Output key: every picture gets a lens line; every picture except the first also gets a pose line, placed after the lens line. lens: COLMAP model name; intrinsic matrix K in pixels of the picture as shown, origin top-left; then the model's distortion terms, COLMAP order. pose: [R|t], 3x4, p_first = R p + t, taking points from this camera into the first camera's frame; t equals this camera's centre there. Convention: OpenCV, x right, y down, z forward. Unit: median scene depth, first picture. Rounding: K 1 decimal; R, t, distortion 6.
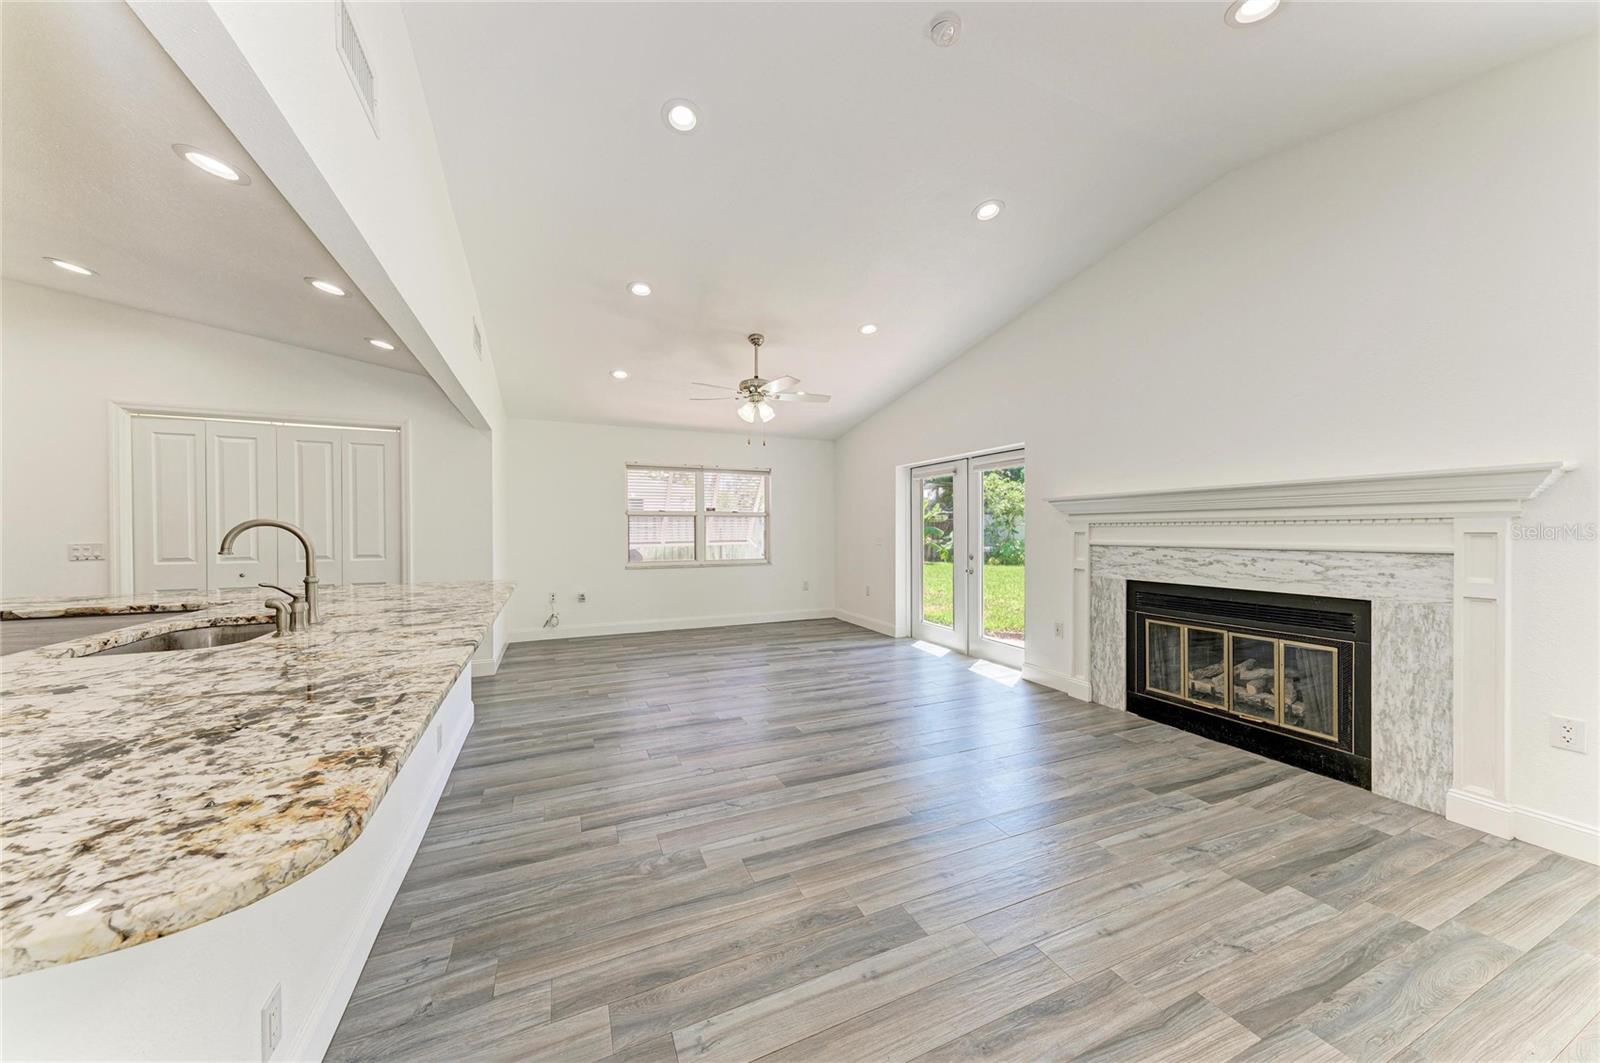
lens RADIAL K [[535.1, 0, 800.6], [0, 535.1, 535.1], [0, 0, 1]] dist [0.022233, -0.005521]
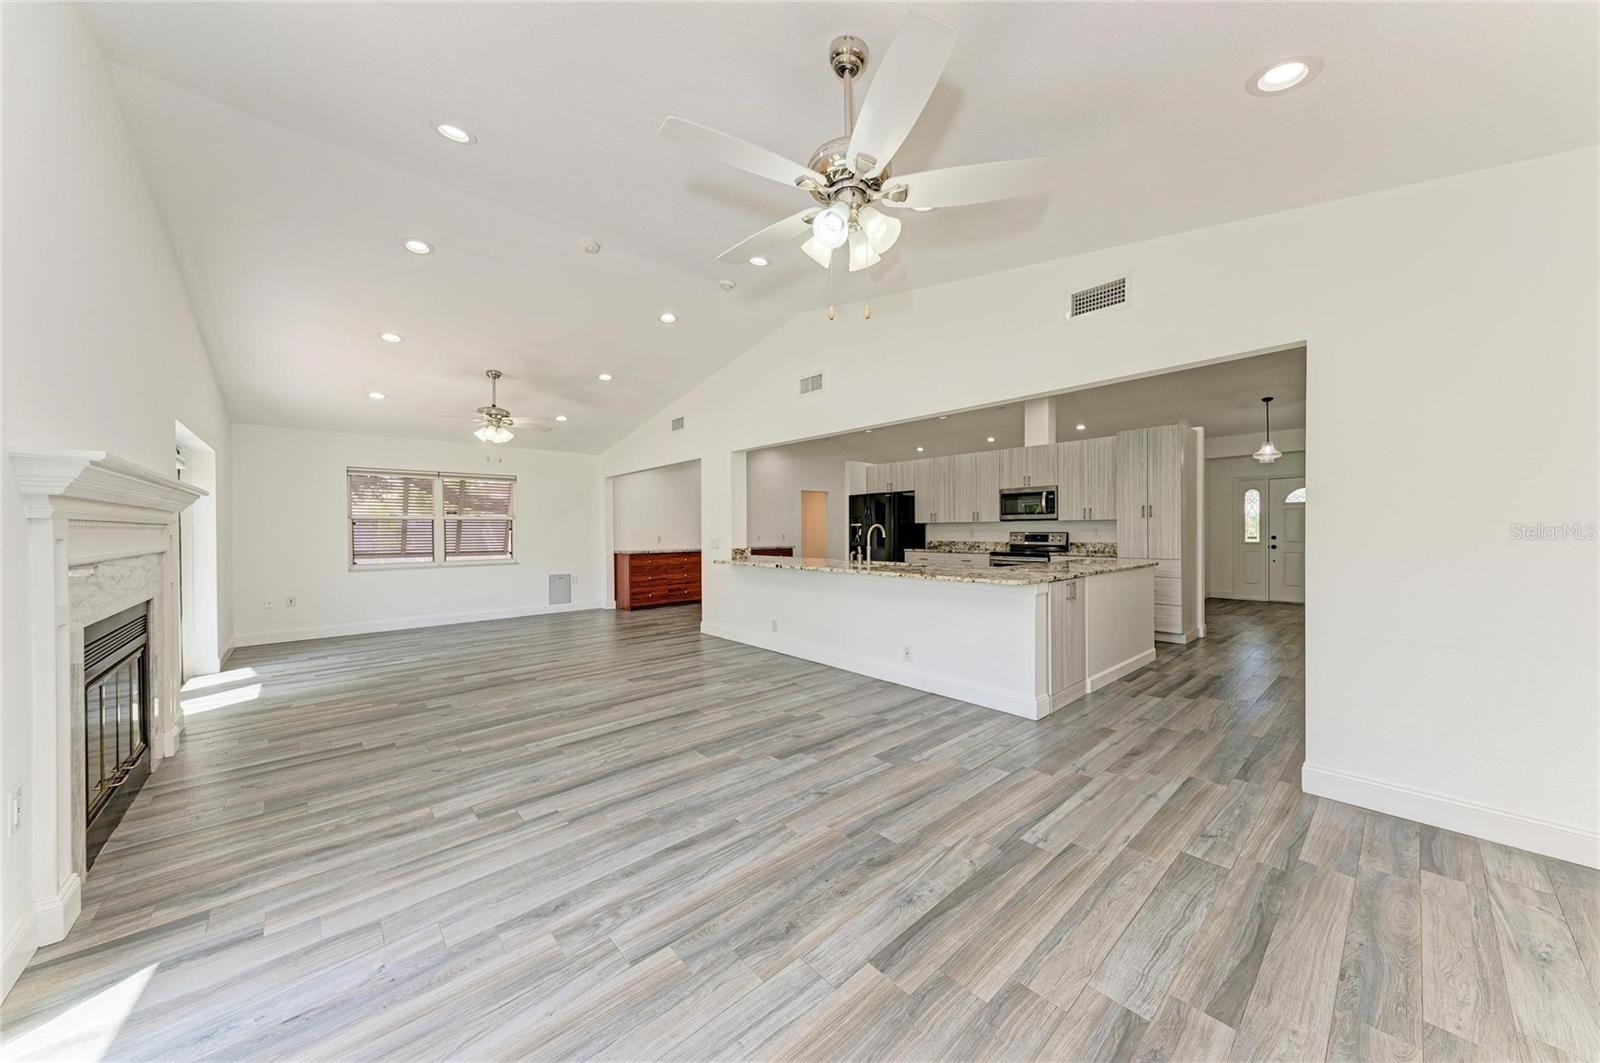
lens RADIAL K [[539.9, 0, 799.4], [0, 539.9, 531.0], [0, 0, 1]] dist [0.021927, -0.005347]
pose [[-0.951256, 0.008315, -0.308289, 0.138300], [0.004626, 0.999909, 0.012694, -0.021038], [0.308367, 0.010649, -0.951208, 2.255251]]
